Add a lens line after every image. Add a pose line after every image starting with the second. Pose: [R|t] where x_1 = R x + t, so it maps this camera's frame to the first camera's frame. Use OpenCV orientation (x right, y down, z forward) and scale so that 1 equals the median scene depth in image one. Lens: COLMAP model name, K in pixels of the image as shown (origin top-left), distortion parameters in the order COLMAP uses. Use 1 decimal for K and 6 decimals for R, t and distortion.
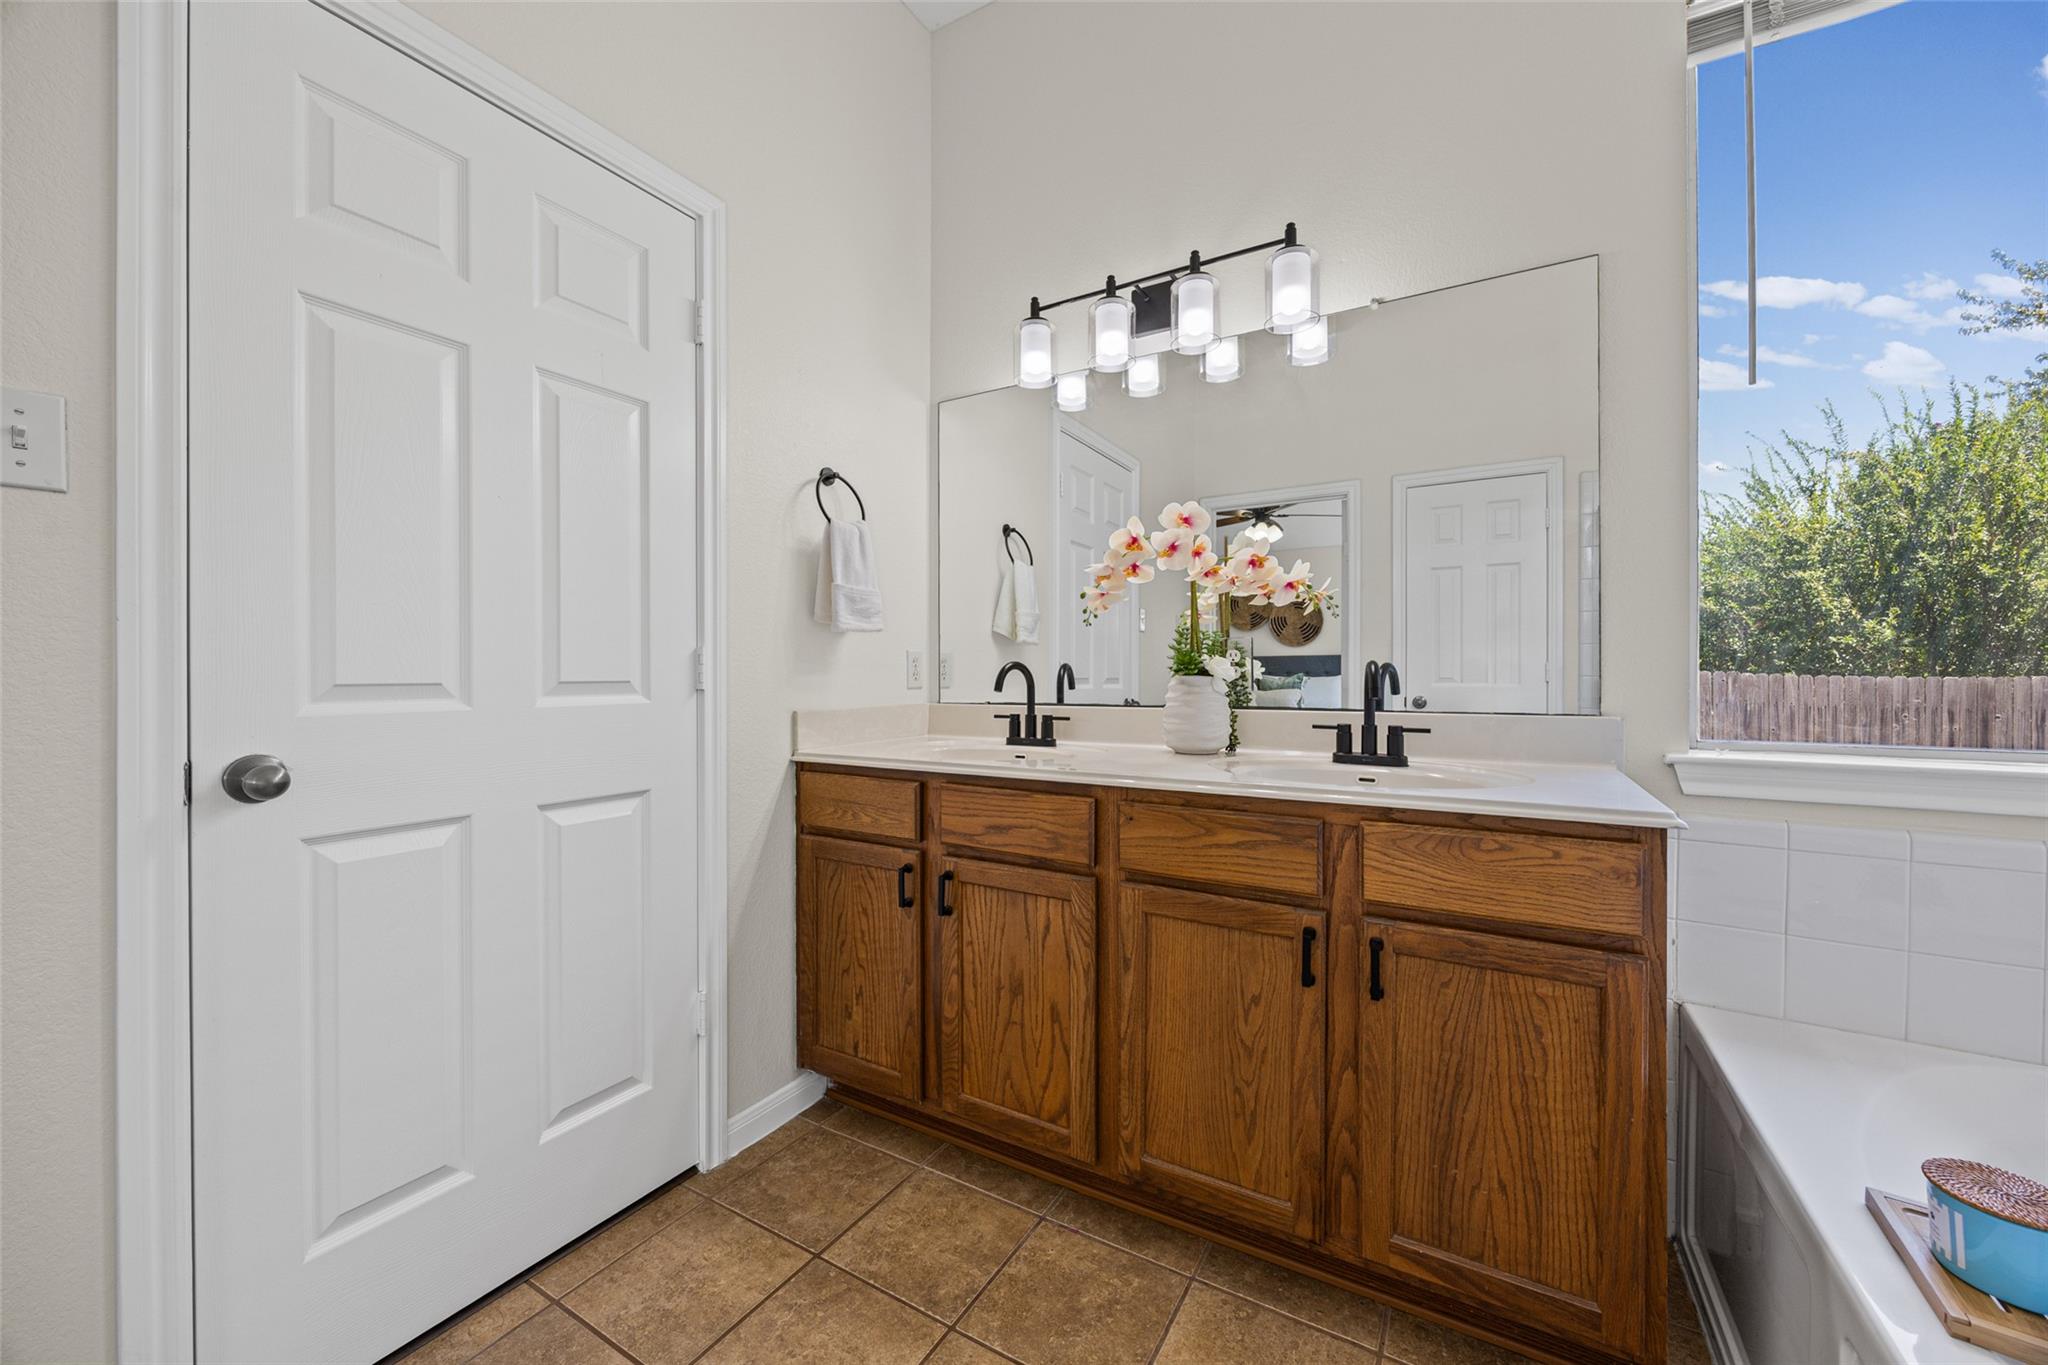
lens RADIAL K [[777.3, 0, 1025.6], [0, 777.3, 677.3], [0, 0, 1]] dist [-0.004265, 0.000369]
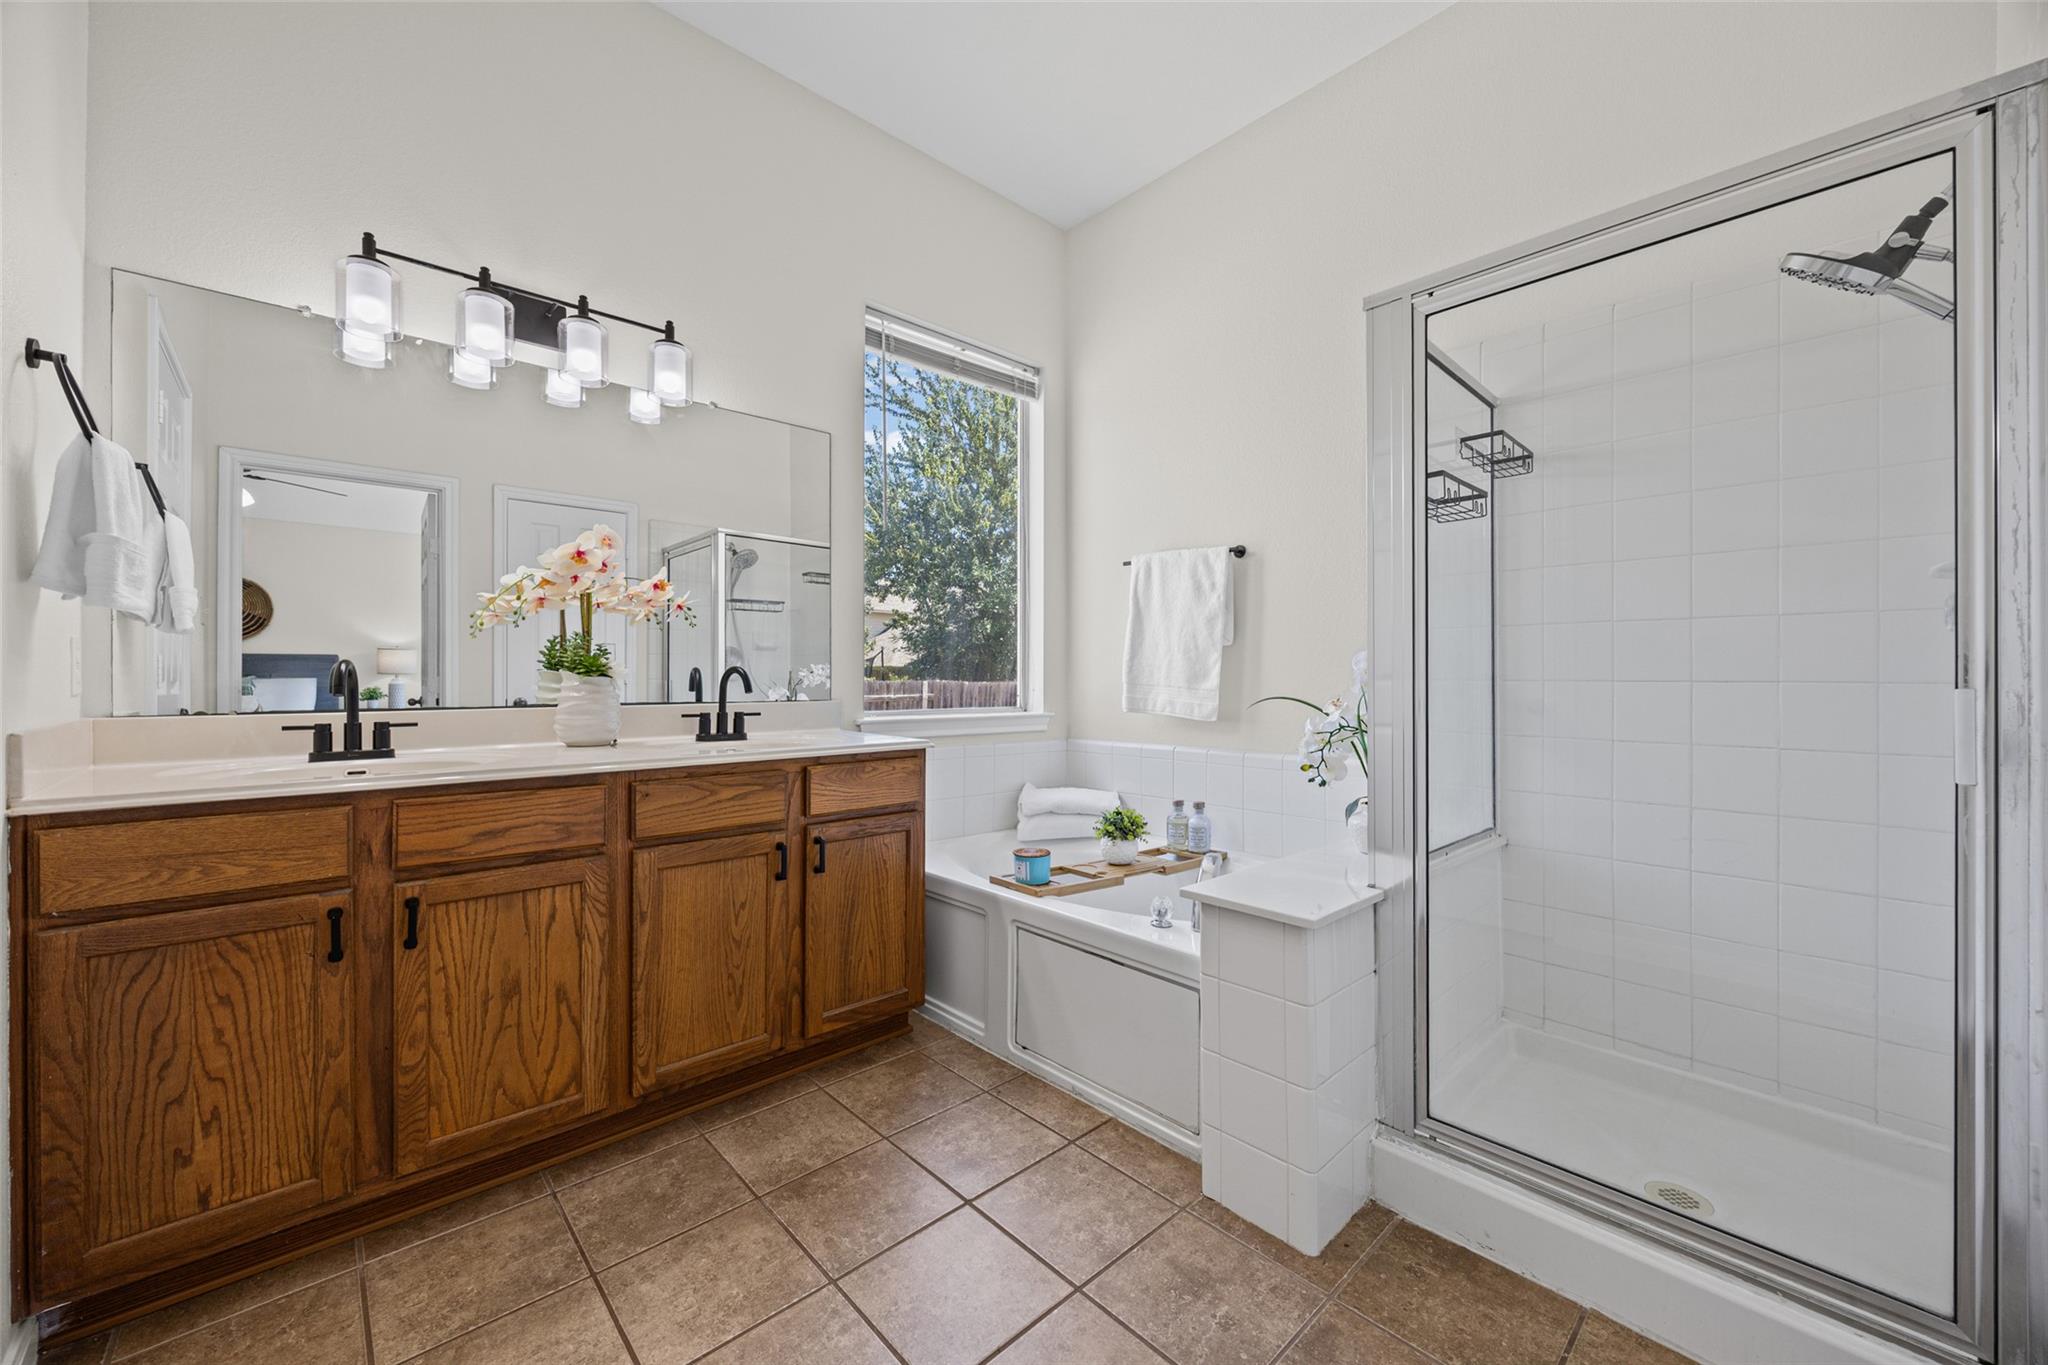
lens RADIAL K [[777.3, 0, 1017.0], [0, 777.3, 683.1], [0, 0, 1]] dist [-0.004265, 0.000369]
pose [[0.291602, -0.005410, 0.956524, -0.818213], [0.002319, 0.999985, 0.004948, 0.003652], [-0.956537, 0.000775, 0.291611, 0.096530]]
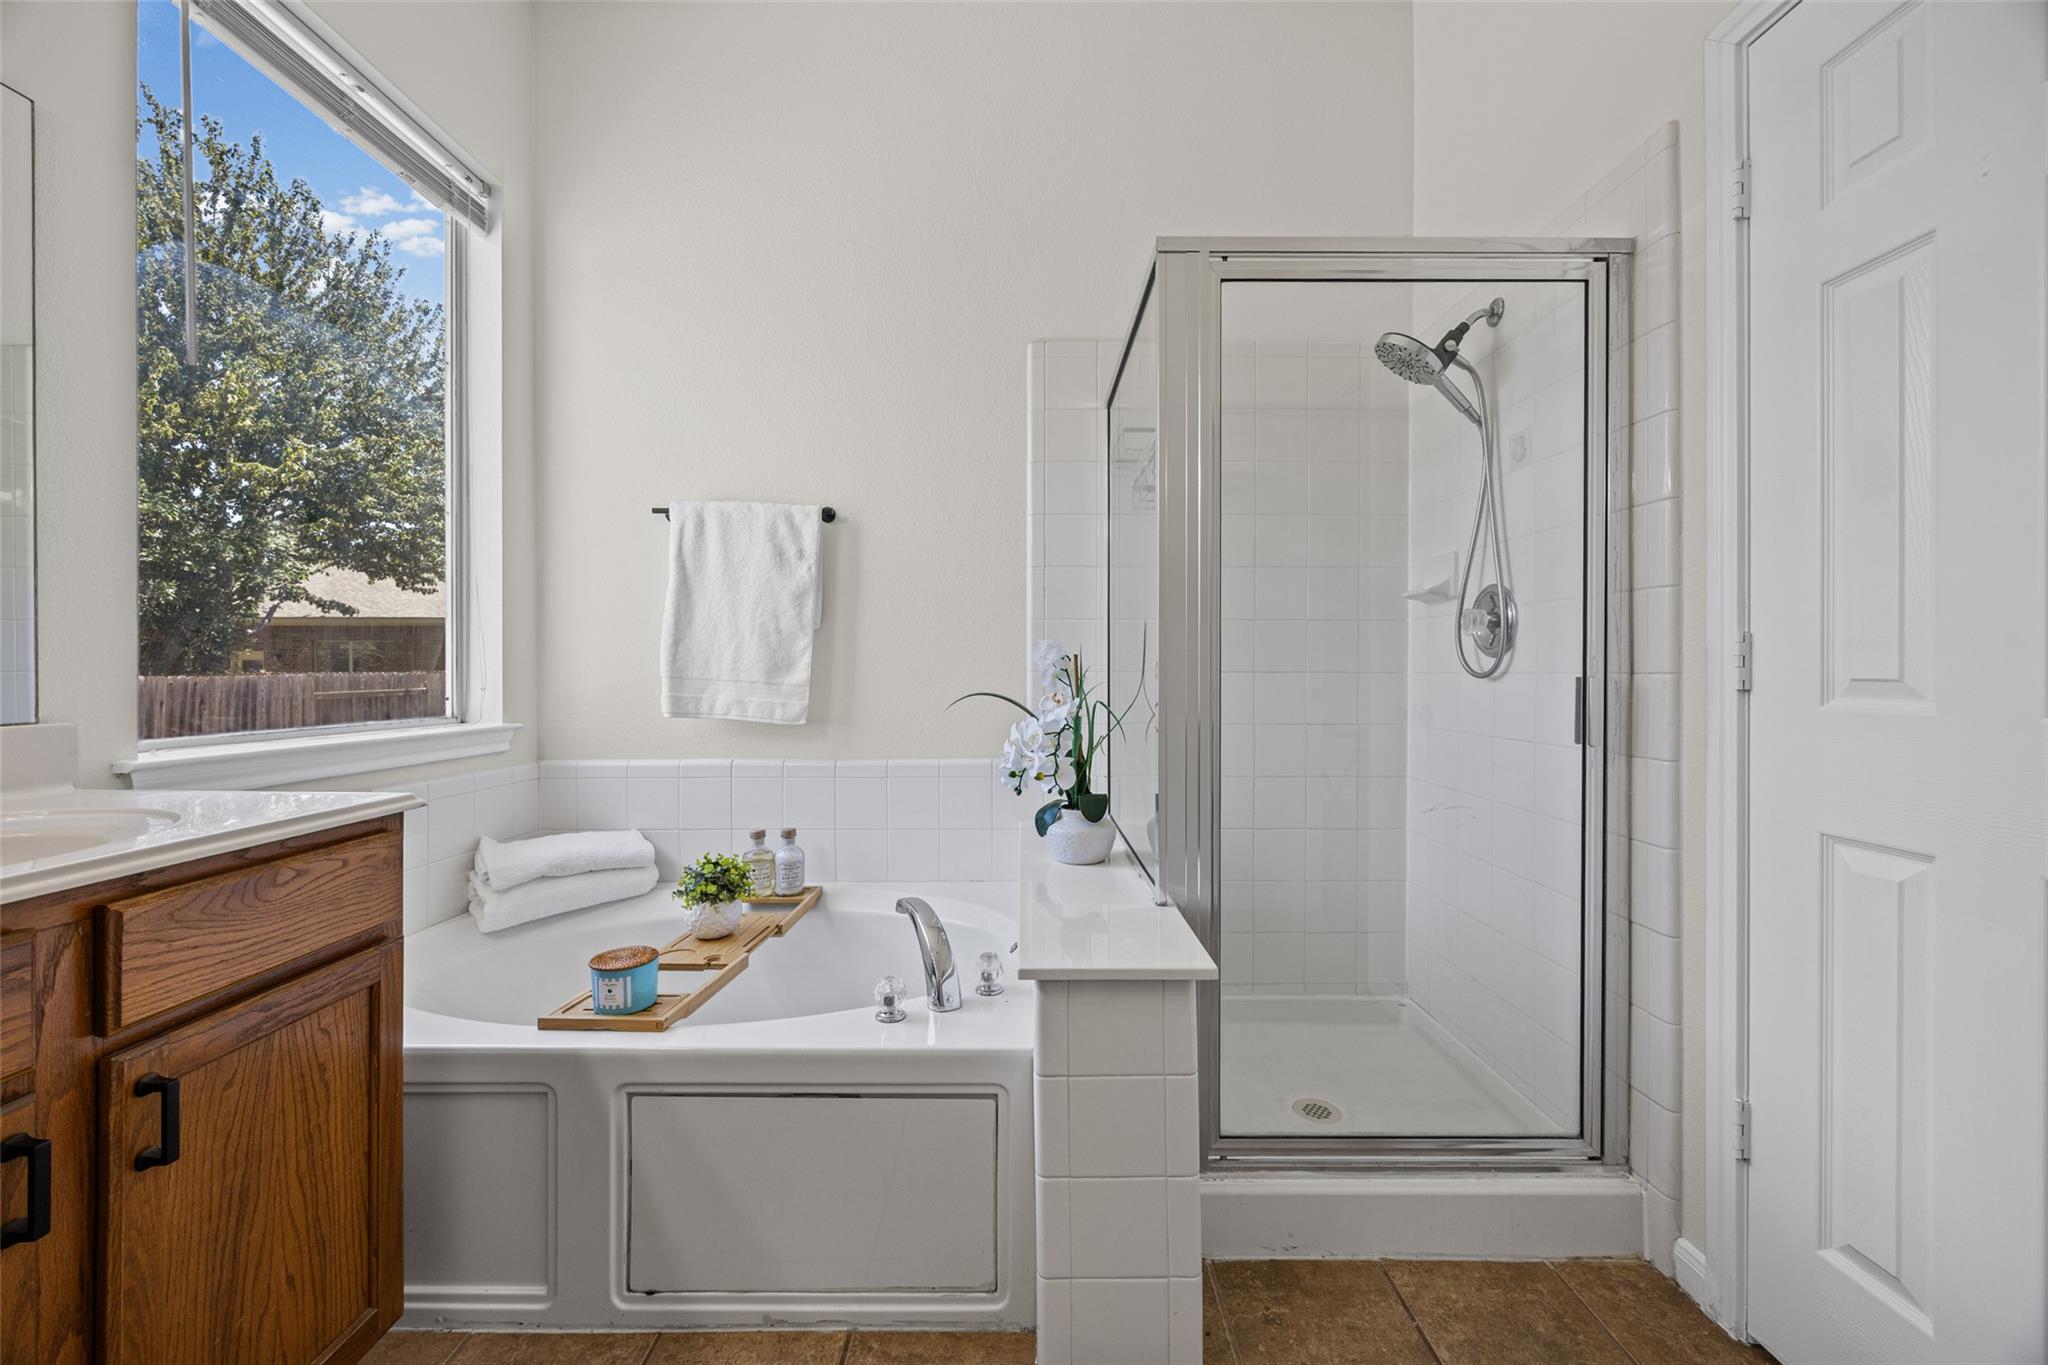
lens RADIAL K [[777.3, 0, 1024.9], [0, 777.3, 675.6], [0, 0, 1]] dist [-0.004265, 0.000369]
pose [[-0.502277, -0.005947, 0.864686, -0.386398], [0.004866, 0.999941, 0.009704, 0.000433], [-0.864693, 0.009082, -0.502218, 0.565778]]
